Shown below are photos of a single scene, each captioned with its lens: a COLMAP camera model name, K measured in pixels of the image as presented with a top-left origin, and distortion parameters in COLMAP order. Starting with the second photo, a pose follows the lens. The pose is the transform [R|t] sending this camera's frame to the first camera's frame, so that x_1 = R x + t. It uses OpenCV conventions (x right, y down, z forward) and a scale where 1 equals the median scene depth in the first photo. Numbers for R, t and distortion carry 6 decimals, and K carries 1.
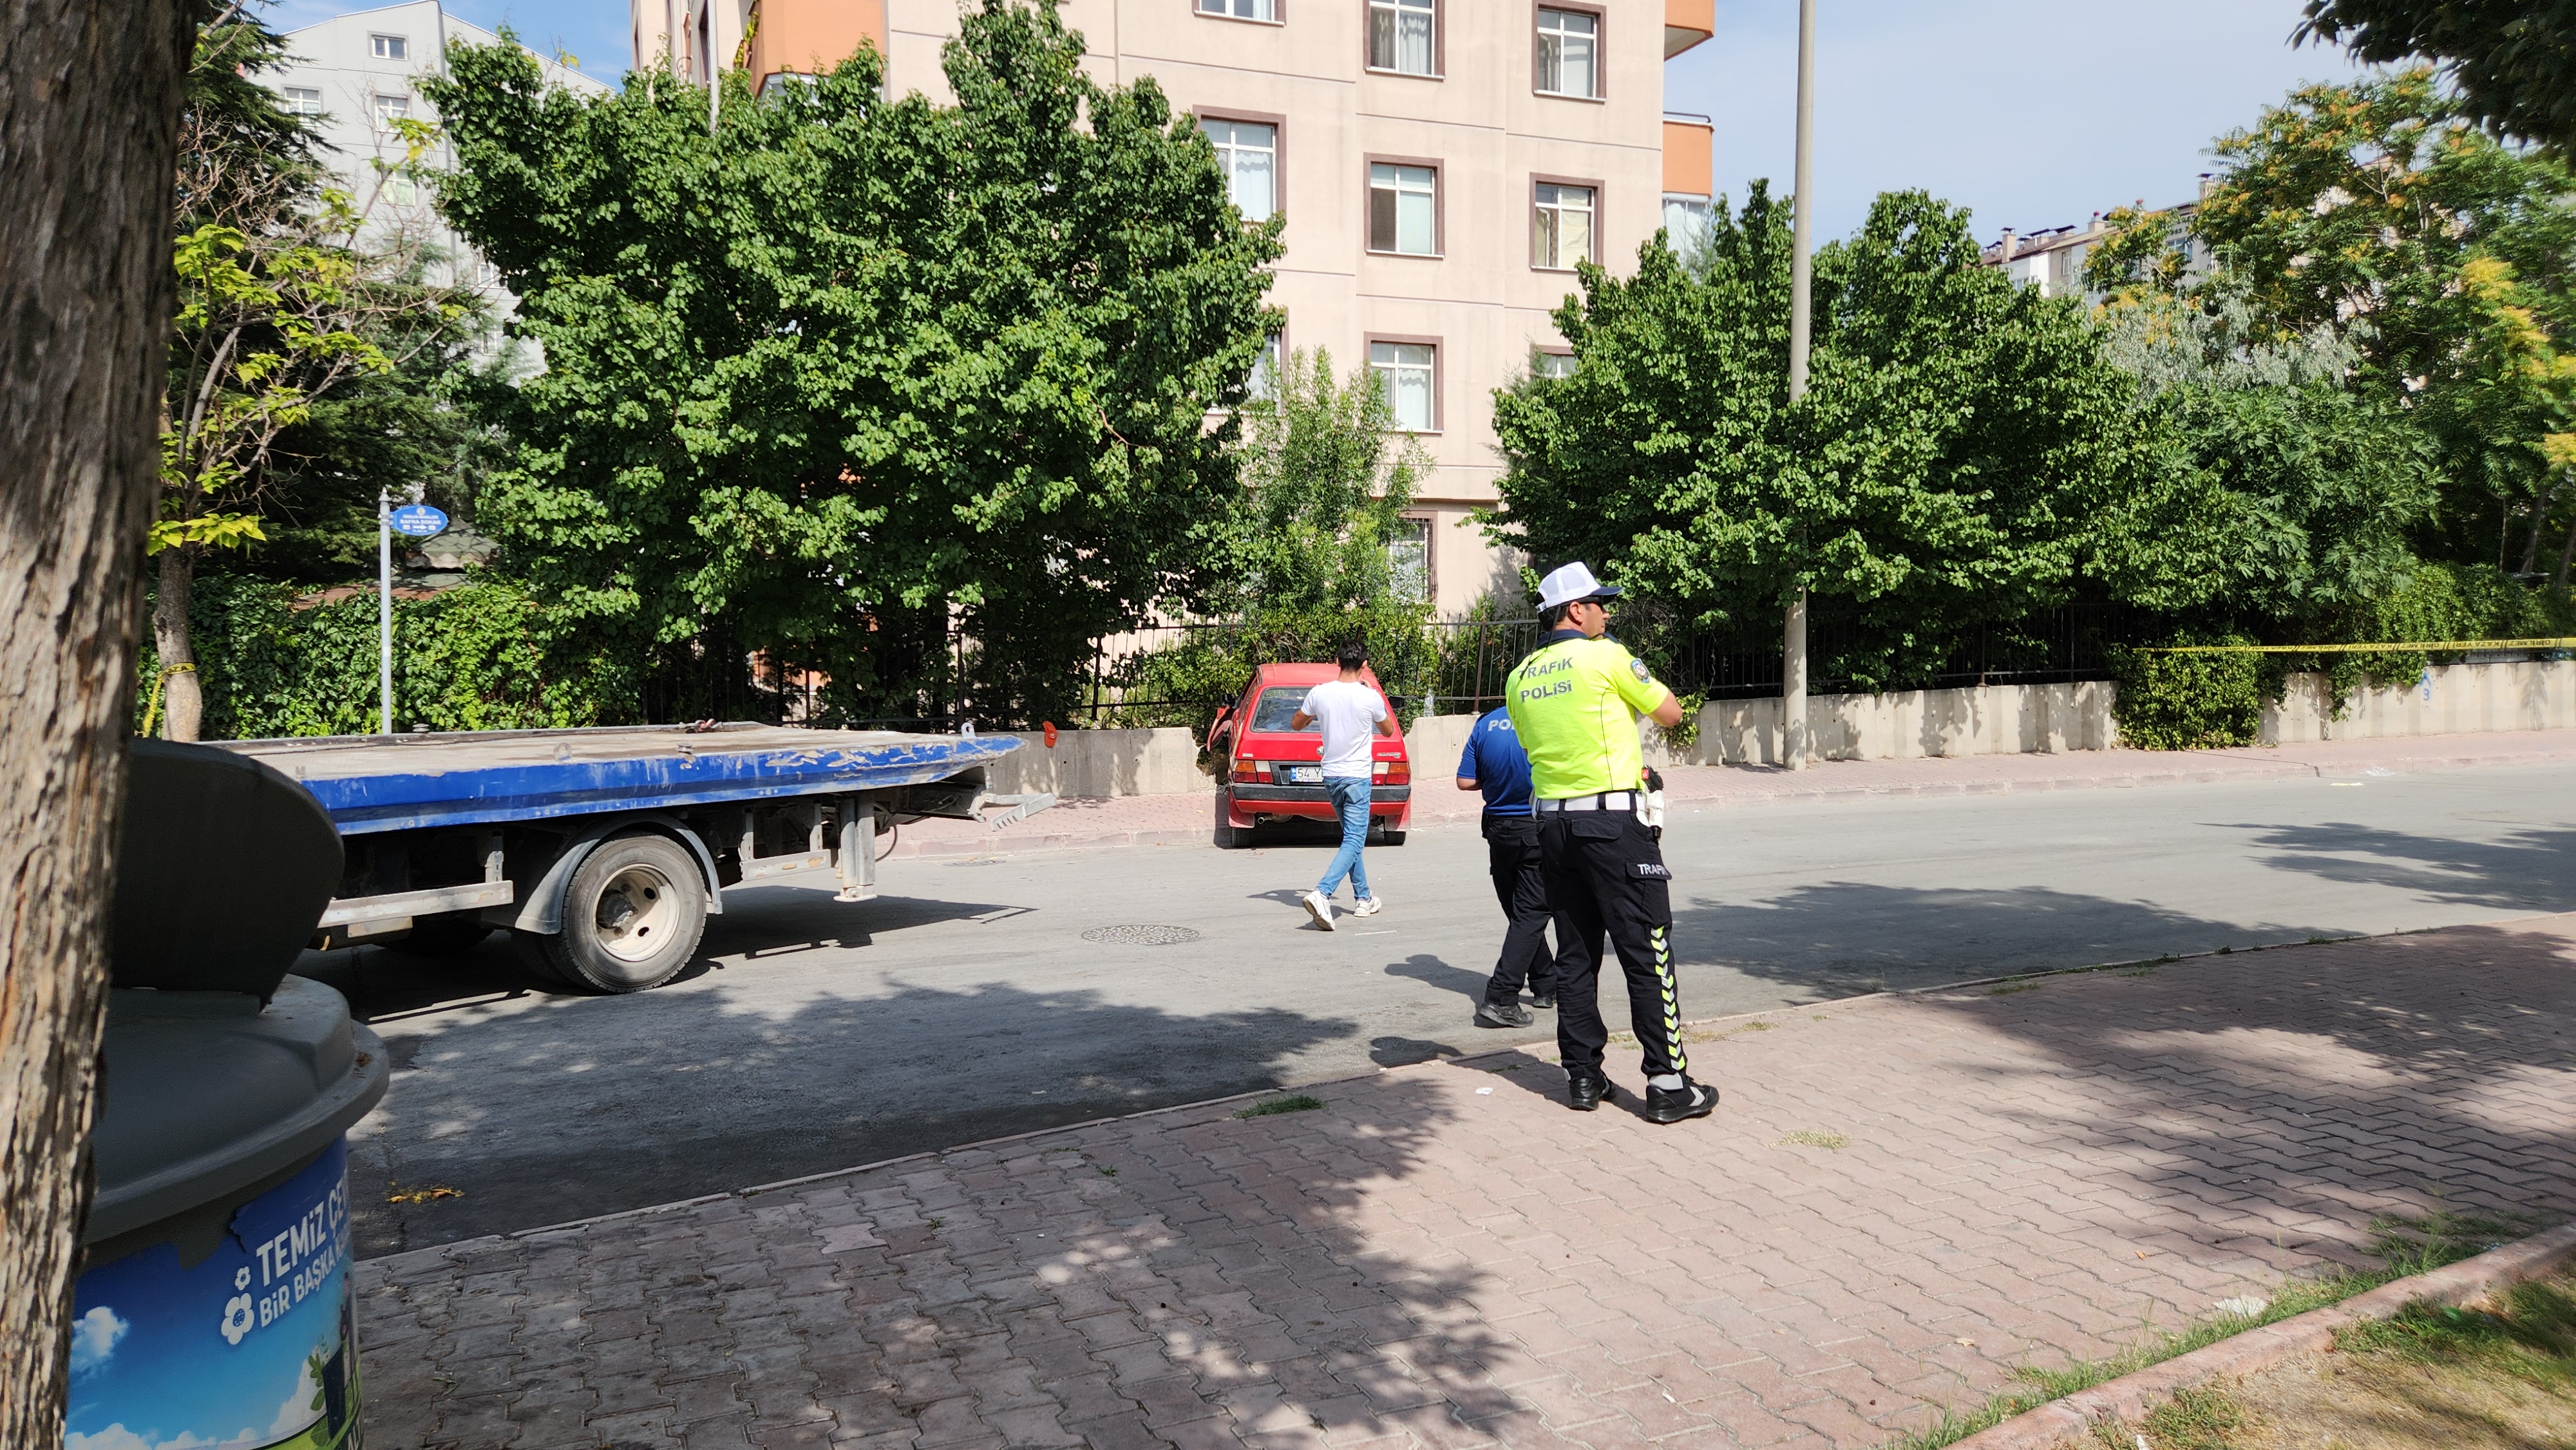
lens RADIAL K [[1728.9, 0, 1279.9], [0, 1728.9, 751.5], [0, 0, 1]] dist [0.043536, -0.042091]
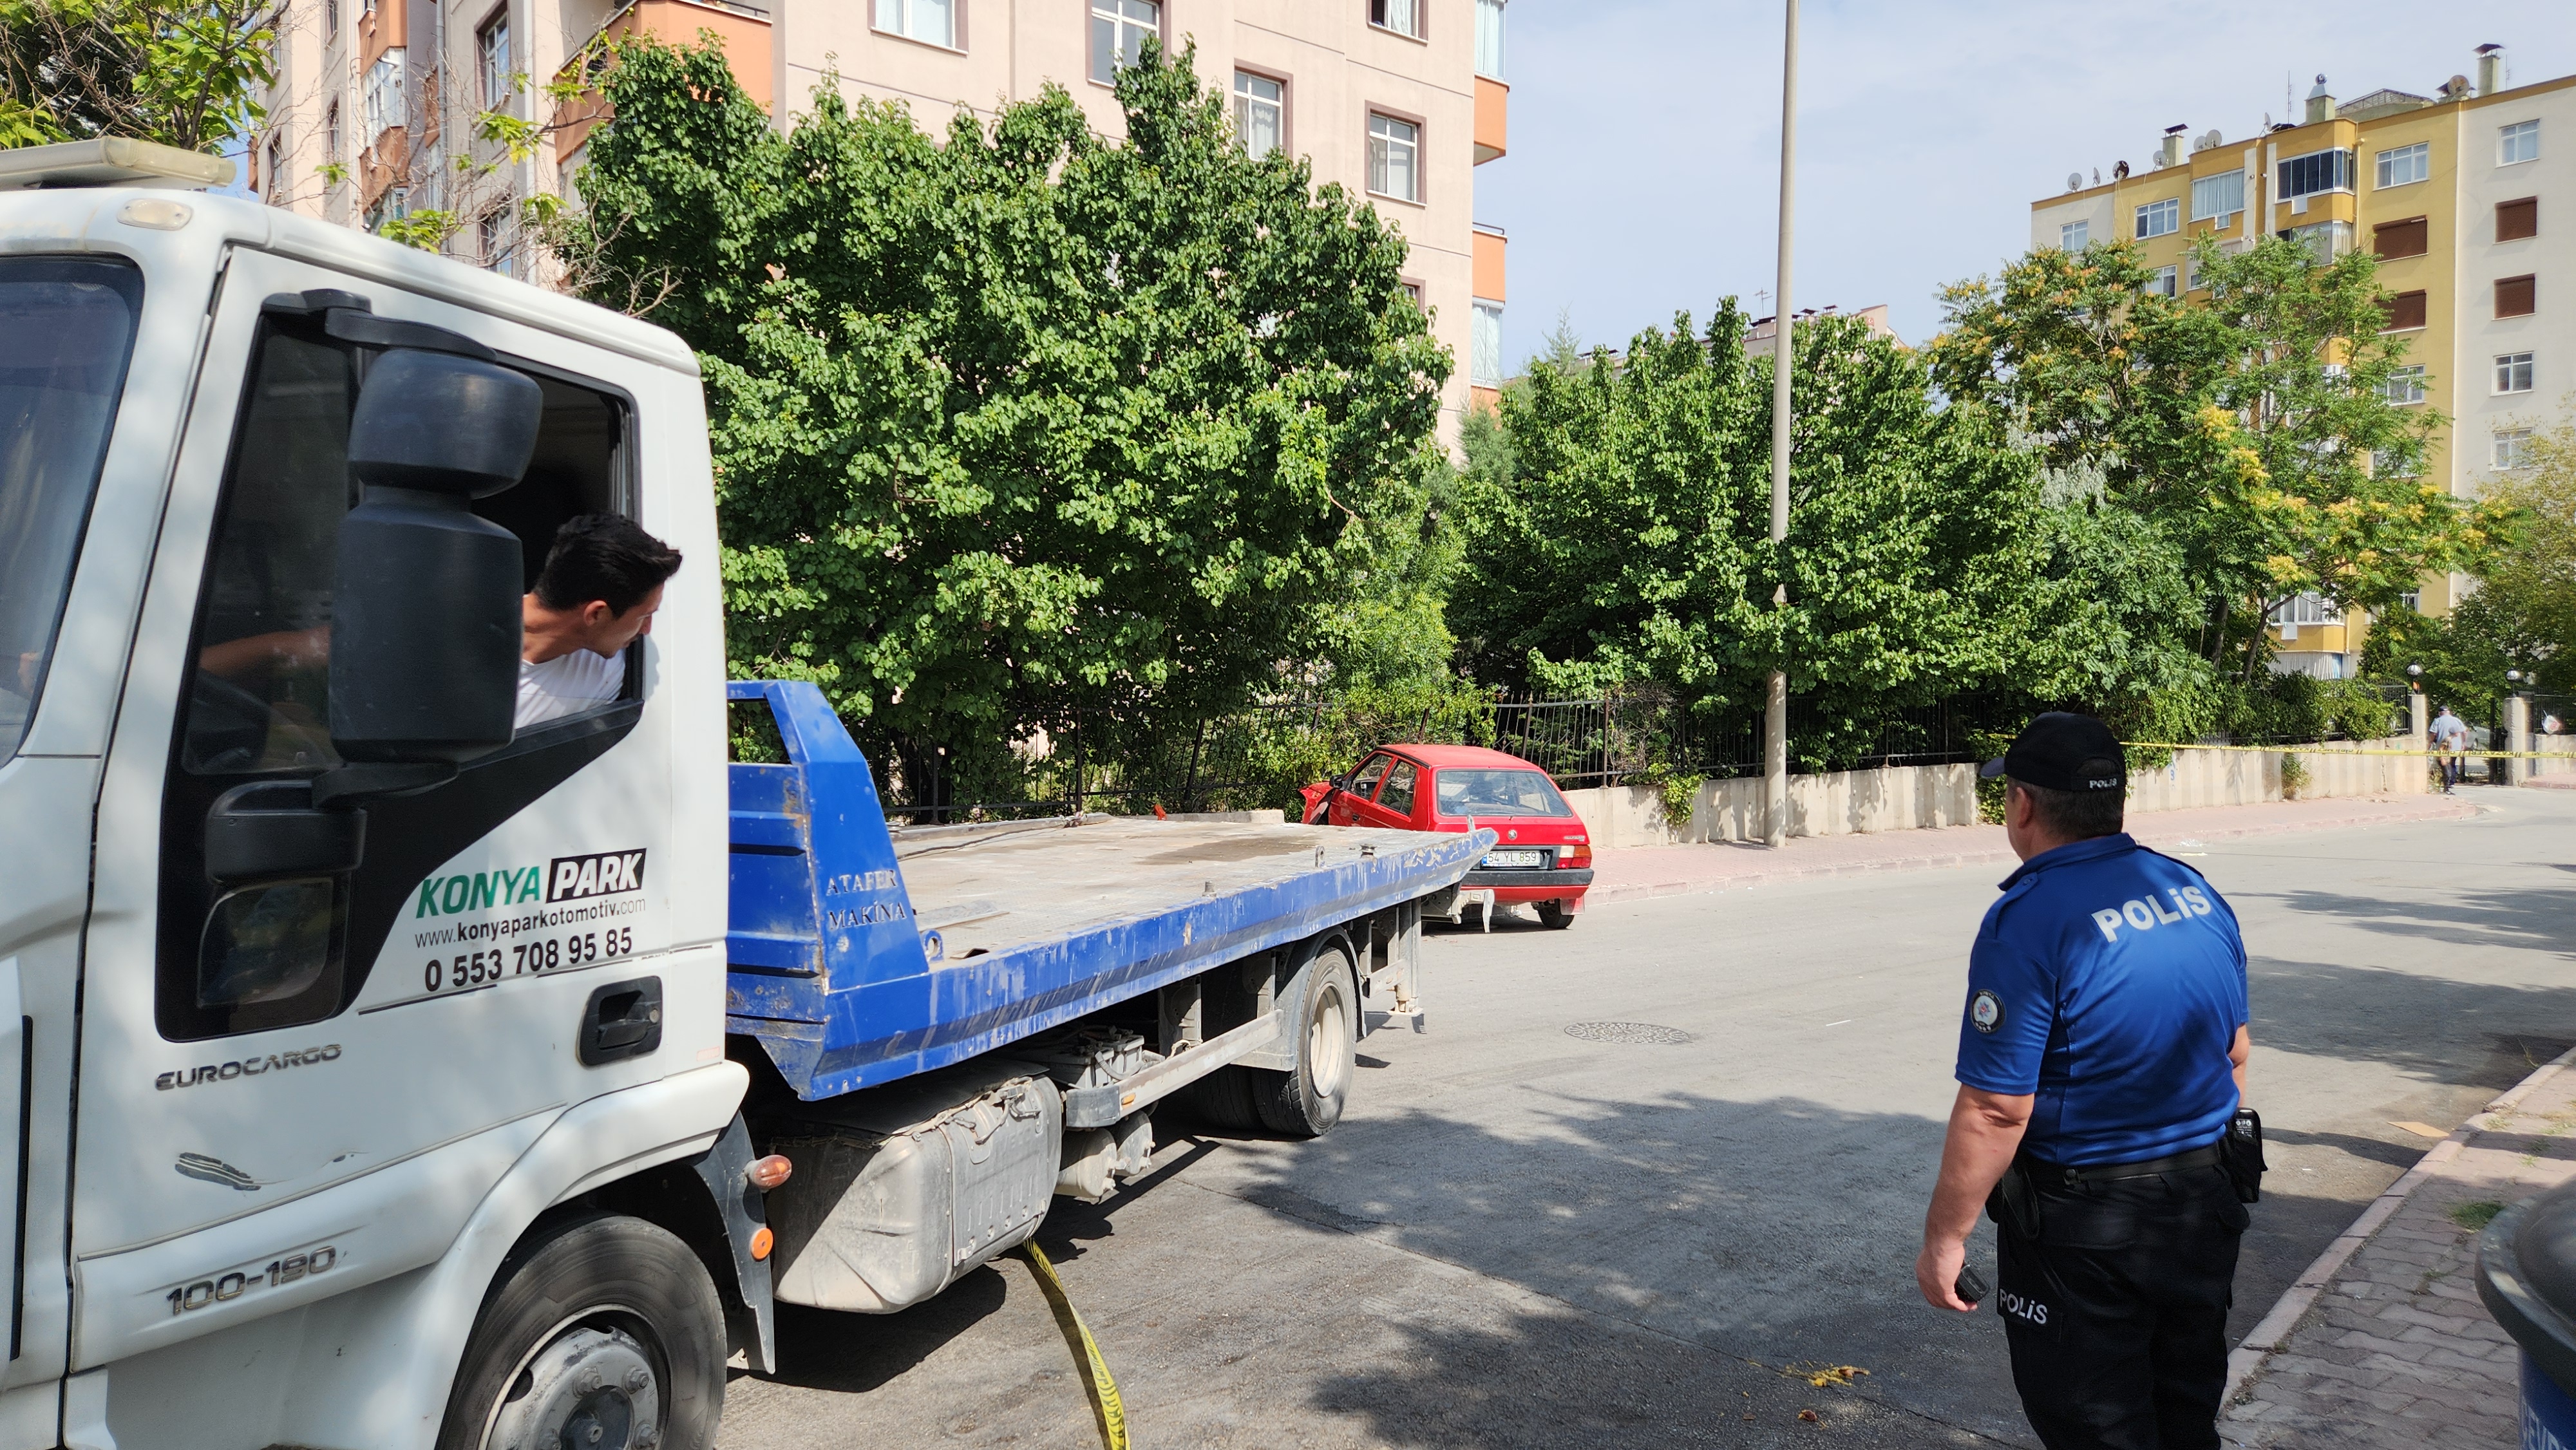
lens RADIAL K [[1728.9, 0, 1281.7], [0, 1728.9, 722.9], [0, 0, 1]] dist [0.043536, -0.042091]
pose [[0.961618, 0.007709, 0.274284, -0.289547], [0.008364, 0.998317, -0.057385, -0.006777], [-0.274265, 0.057476, 0.959935, 0.064315]]
